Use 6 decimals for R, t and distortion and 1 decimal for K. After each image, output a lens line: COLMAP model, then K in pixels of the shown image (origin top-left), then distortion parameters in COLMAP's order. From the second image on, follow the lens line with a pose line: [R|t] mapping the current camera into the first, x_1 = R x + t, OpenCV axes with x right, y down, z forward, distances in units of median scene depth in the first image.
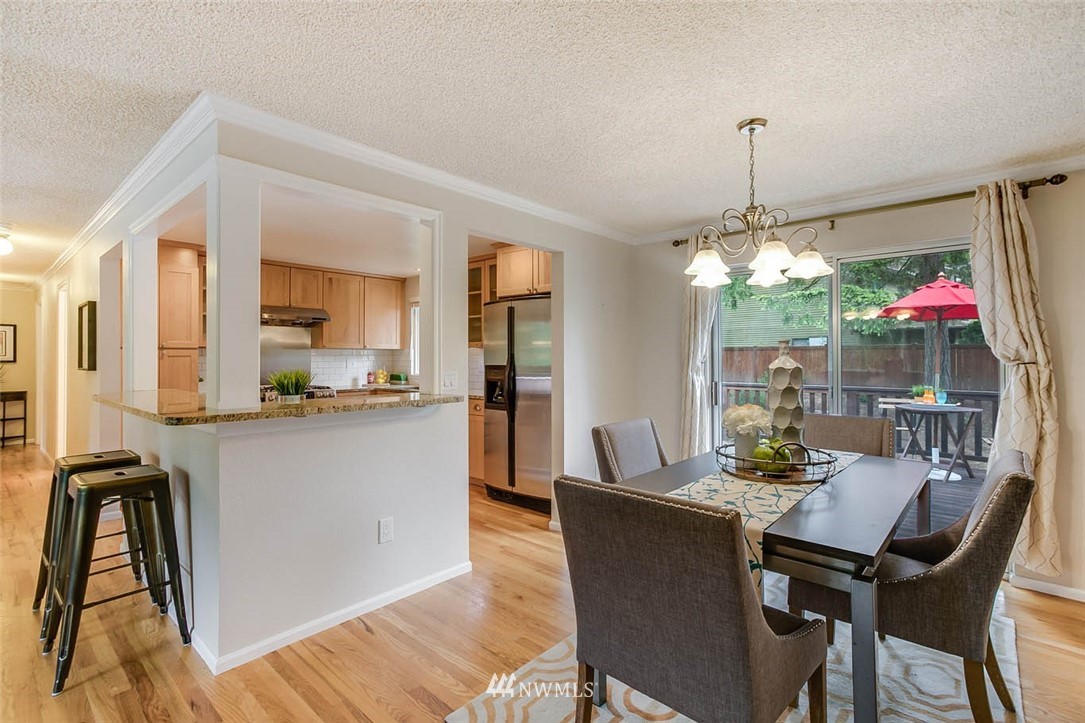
lens RADIAL K [[501.2, 0, 547.4], [0, 501.2, 356.2], [0, 0, 1]] dist [-0.001116, 0.015717]
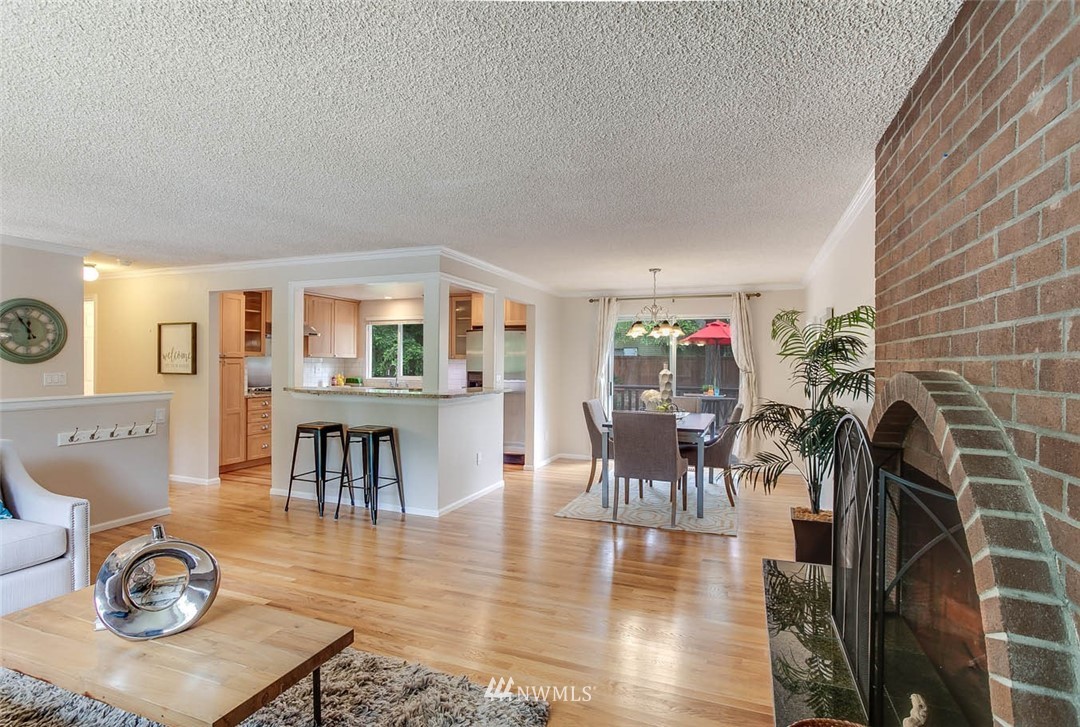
lens RADIAL K [[551.4, 0, 540.0], [0, 551.4, 363.5], [0, 0, 1]] dist [0.000506, 0.000119]
pose [[0.936072, 0.010097, 0.351663, -0.558737], [-0.012103, 0.999921, 0.003505, -0.016278], [-0.351599, -0.007537, 0.936120, -0.688550]]
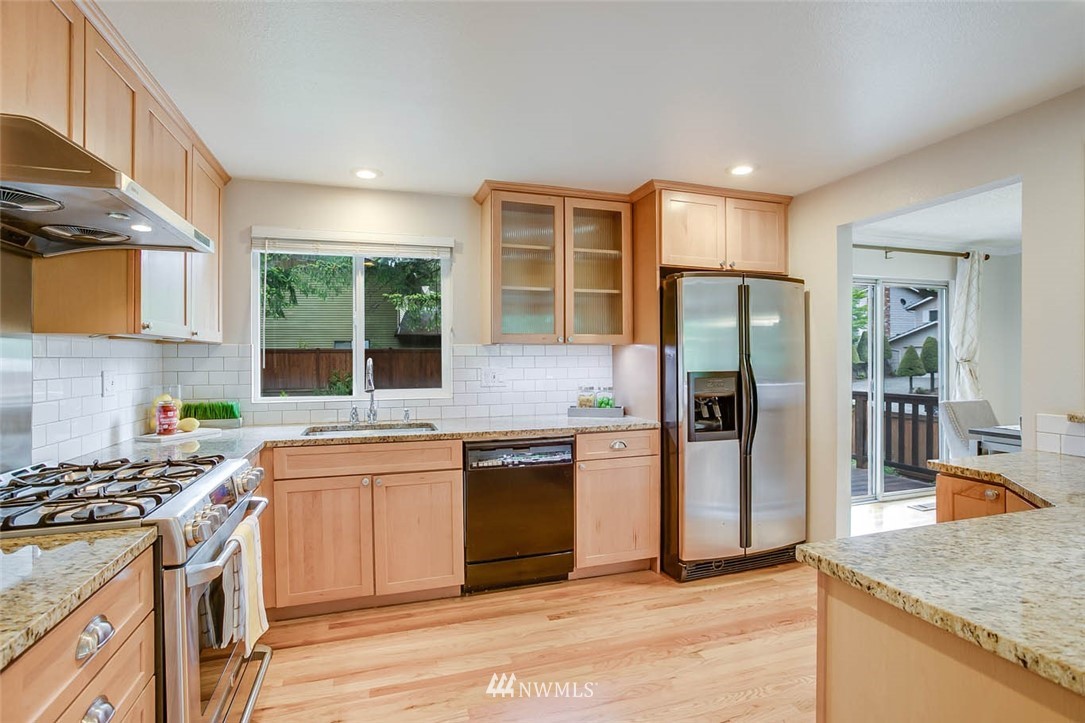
lens RADIAL K [[522.4, 0, 542.5], [0, 522.4, 361.5], [0, 0, 1]] dist [-0.001339, -0.000152]
pose [[0.506810, -0.003015, 0.862053, -0.843475], [0.008464, 0.999963, -0.001478, 0.004324], [-0.862016, 0.008045, 0.506816, 0.891440]]
